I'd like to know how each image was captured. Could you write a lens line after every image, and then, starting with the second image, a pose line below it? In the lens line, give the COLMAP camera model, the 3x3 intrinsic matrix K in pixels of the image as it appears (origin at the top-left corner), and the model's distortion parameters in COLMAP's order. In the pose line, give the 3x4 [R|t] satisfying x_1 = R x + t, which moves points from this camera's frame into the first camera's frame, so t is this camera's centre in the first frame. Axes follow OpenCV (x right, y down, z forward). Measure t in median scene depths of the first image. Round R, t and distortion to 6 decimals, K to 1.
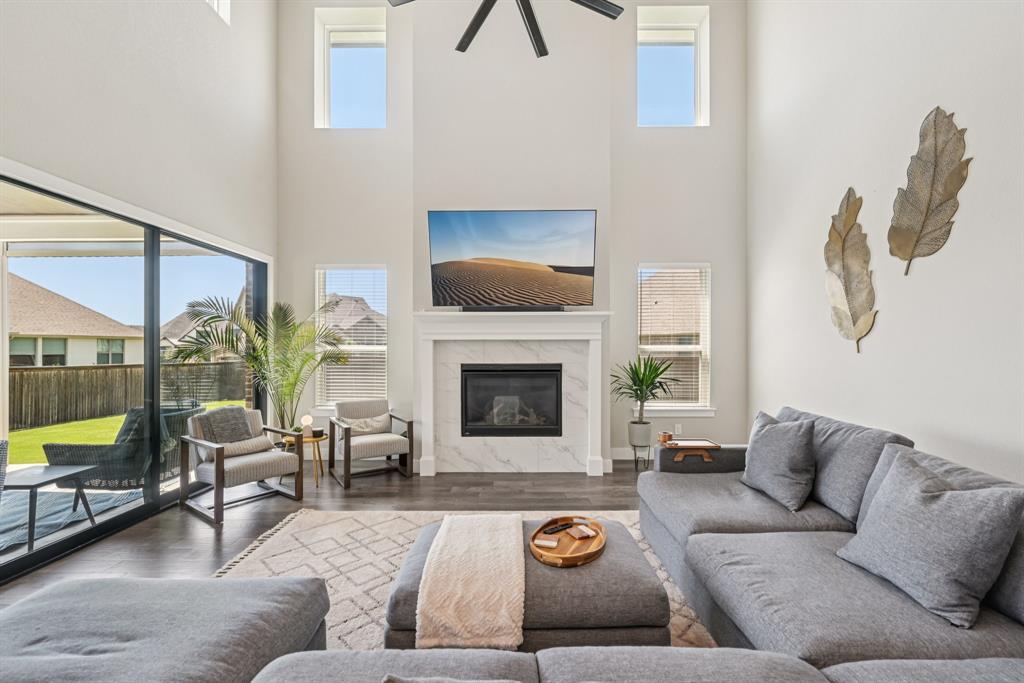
lens RADIAL K [[434.1, 0, 512.1], [0, 434.1, 345.8], [0, 0, 1]] dist [0.001107, 0.000178]
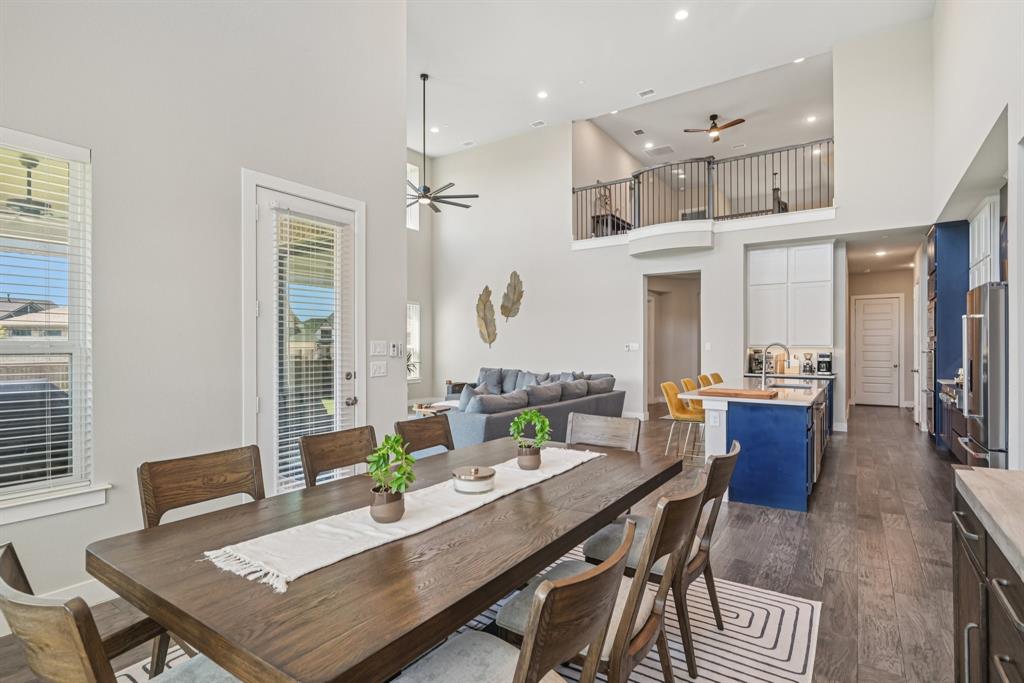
lens RADIAL K [[498.0, 0, 513.3], [0, 498.0, 346.0], [0, 0, 1]] dist [0.003652, 0.000446]
pose [[0.568825, 0.000420, 0.822458, -1.830282], [0.001095, 0.999999, -0.001268, 0.004013], [-0.822458, 0.001622, 0.568824, -0.956698]]
